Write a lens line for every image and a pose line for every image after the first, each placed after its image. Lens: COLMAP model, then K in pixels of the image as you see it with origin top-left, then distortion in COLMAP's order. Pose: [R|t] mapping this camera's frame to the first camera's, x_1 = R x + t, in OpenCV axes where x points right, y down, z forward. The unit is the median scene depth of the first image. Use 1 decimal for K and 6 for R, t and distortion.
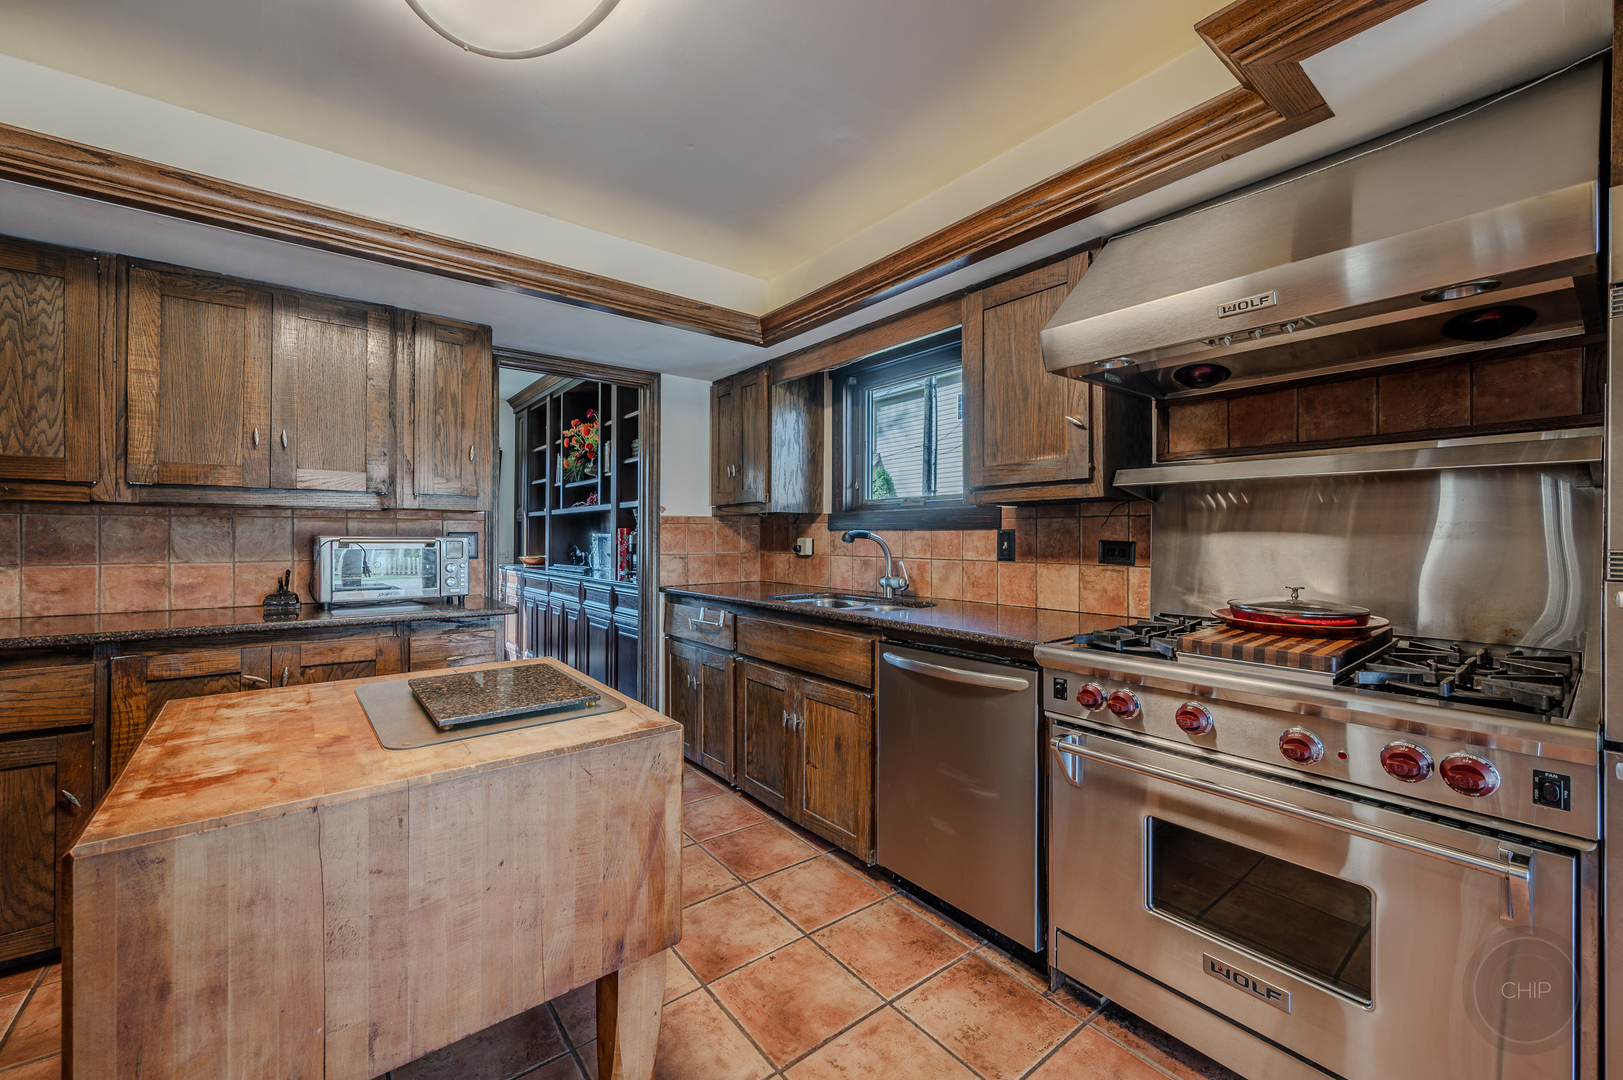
lens RADIAL K [[640.8, 0, 812.4], [0, 640.8, 537.3], [0, 0, 1]] dist [0.002728, 0.000004]
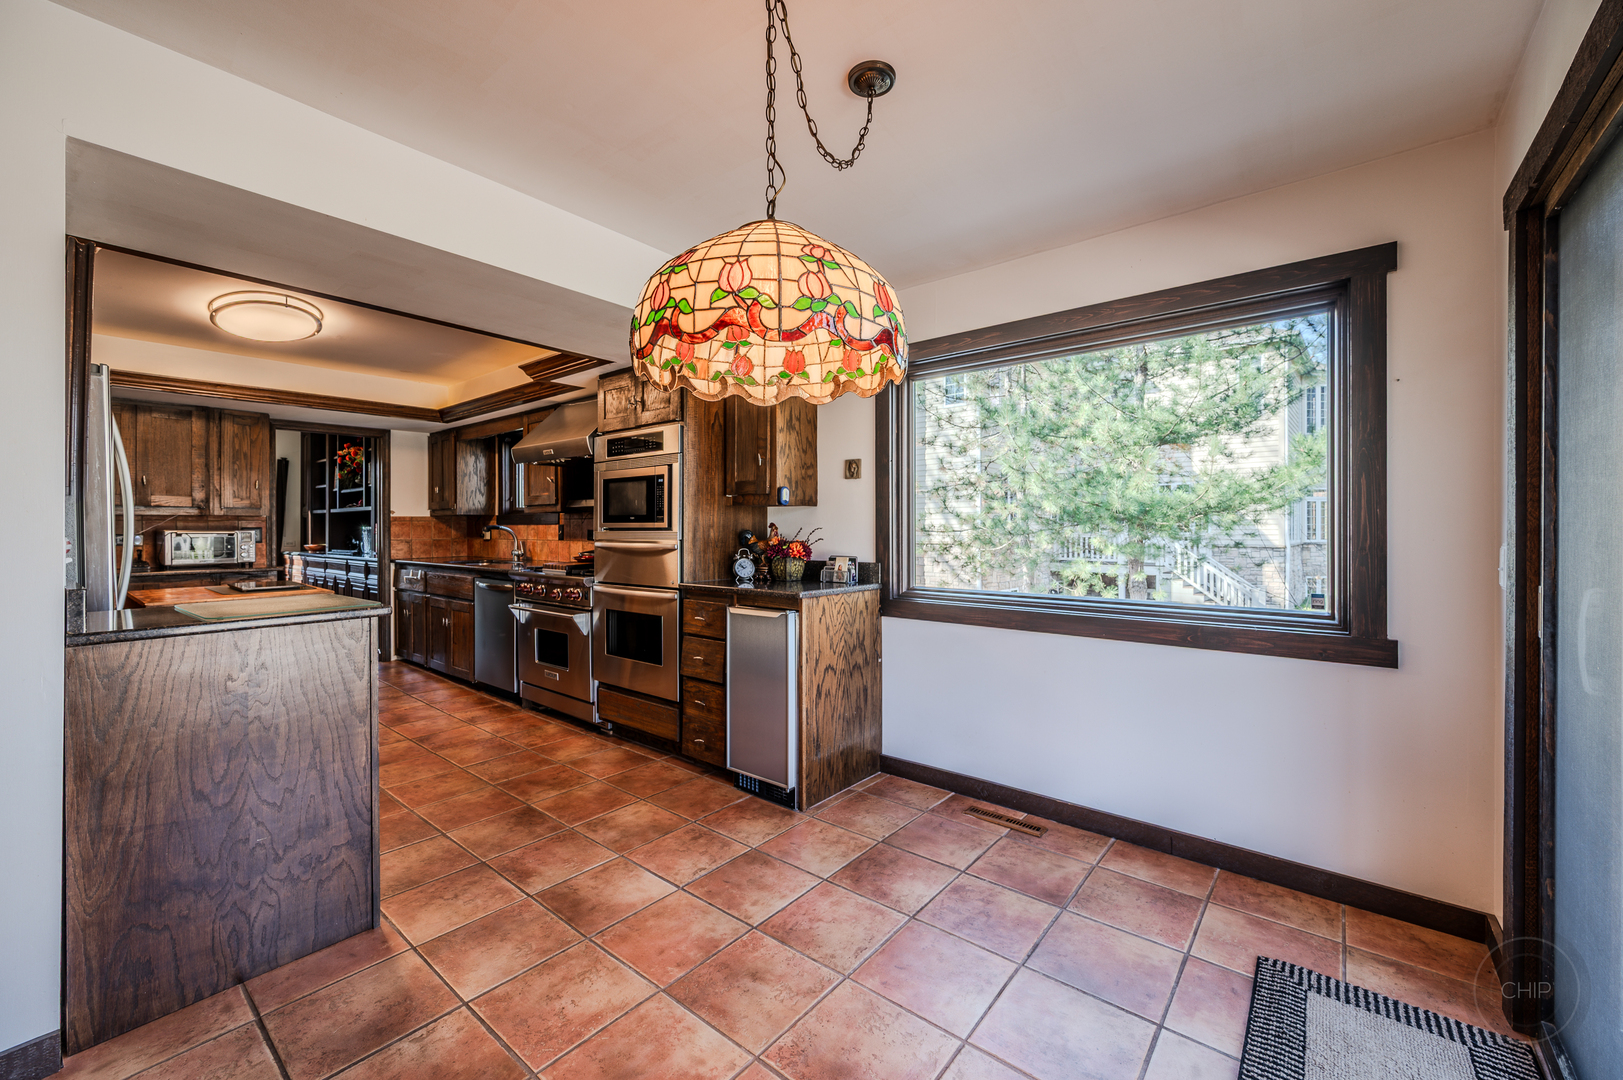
lens RADIAL K [[643.4, 0, 812.7], [0, 643.4, 527.4], [0, 0, 1]] dist [-0.001917, -0.000420]
pose [[0.976665, -0.006361, 0.214676, 0.642923], [0.006226, 0.999980, 0.001304, -0.000974], [-0.214680, 0.000063, 0.976684, -1.164797]]
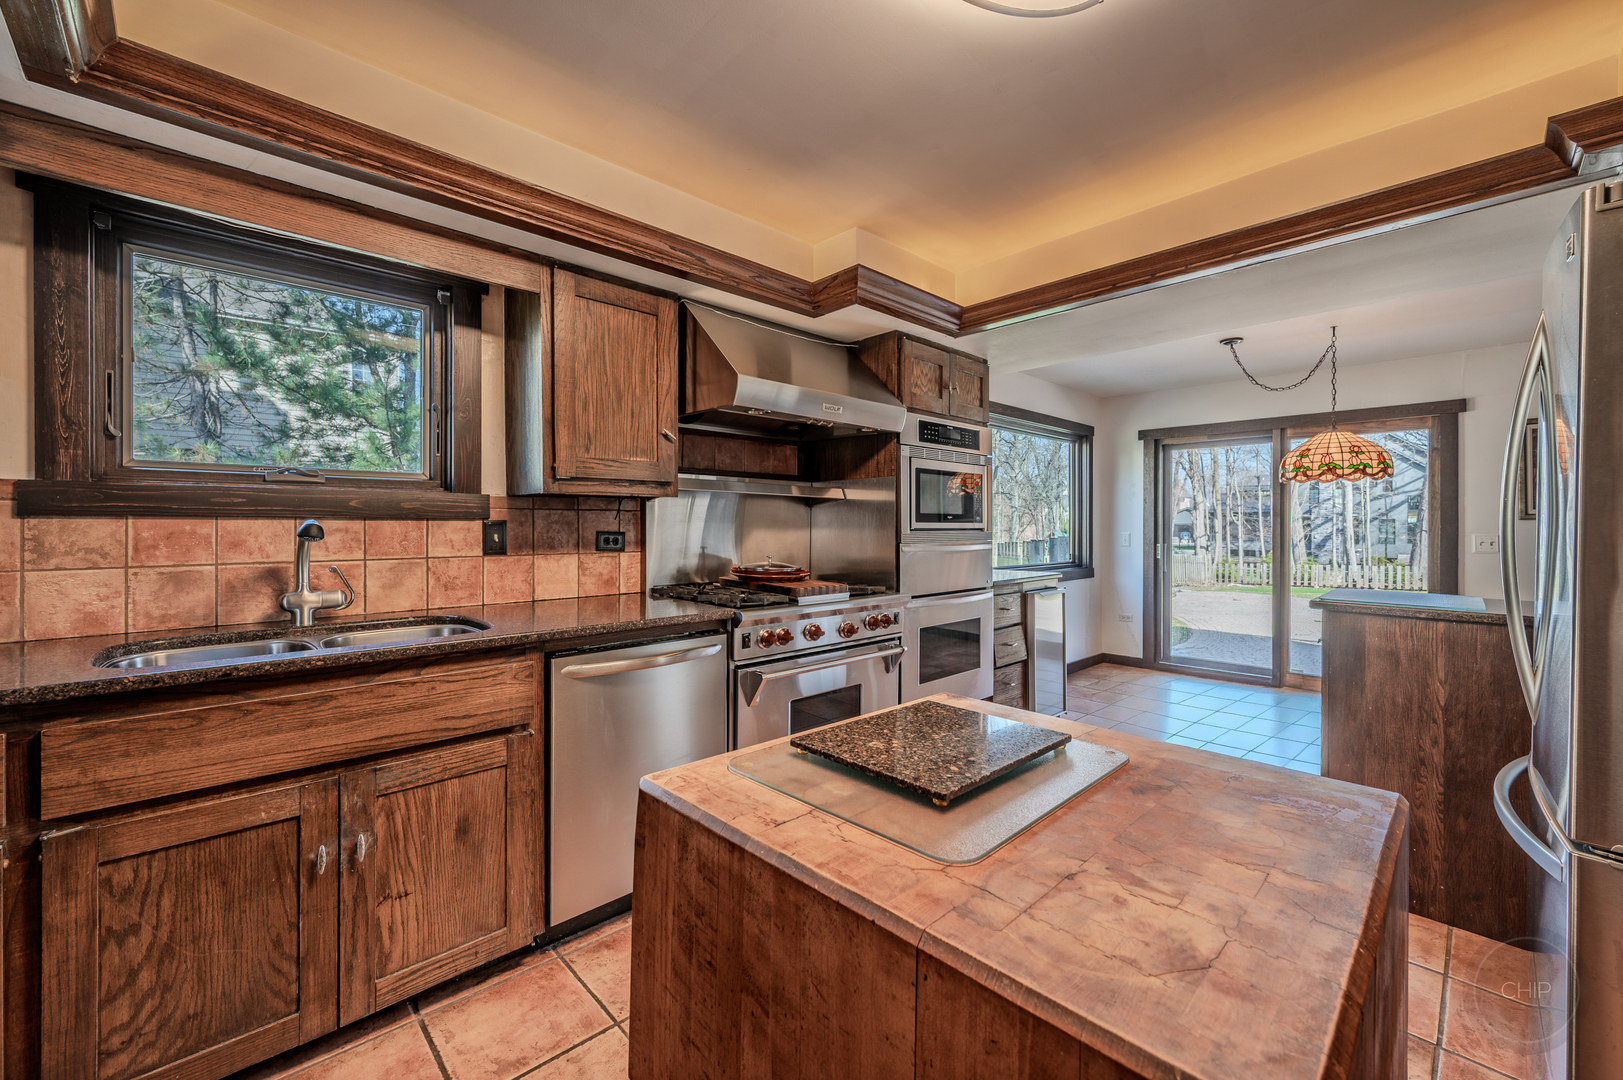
lens RADIAL K [[647.3, 0, 816.4], [0, 647.3, 527.6], [0, 0, 1]] dist [0.003155, 0.000086]
pose [[-0.095485, -0.008092, 0.995398, -0.647508], [-0.004238, 0.999961, 0.007723, -0.010738], [-0.995422, -0.003481, -0.095515, 0.635423]]
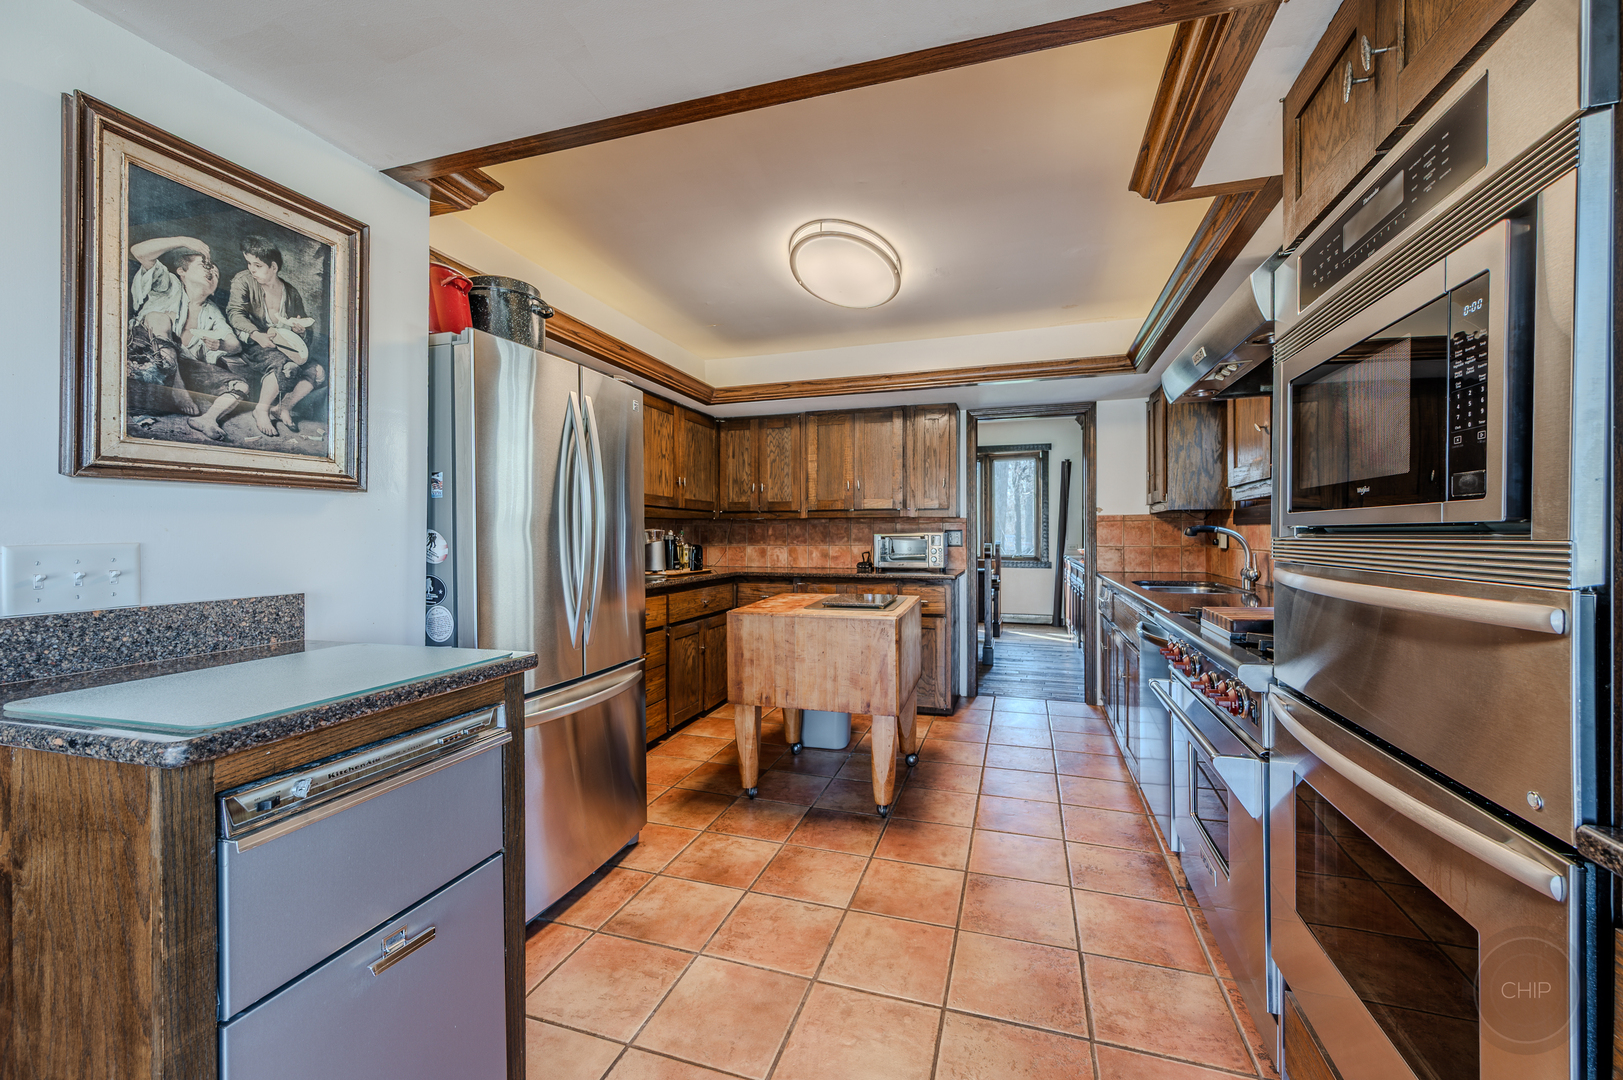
lens RADIAL K [[650.1, 0, 816.6], [0, 650.1, 533.2], [0, 0, 1]] dist [0.001218, 0.000128]
pose [[0.559506, -0.005044, -0.828811, 0.699504], [0.005110, 0.999983, -0.002636, 0.002938], [0.828811, -0.002760, 0.559522, -0.221542]]
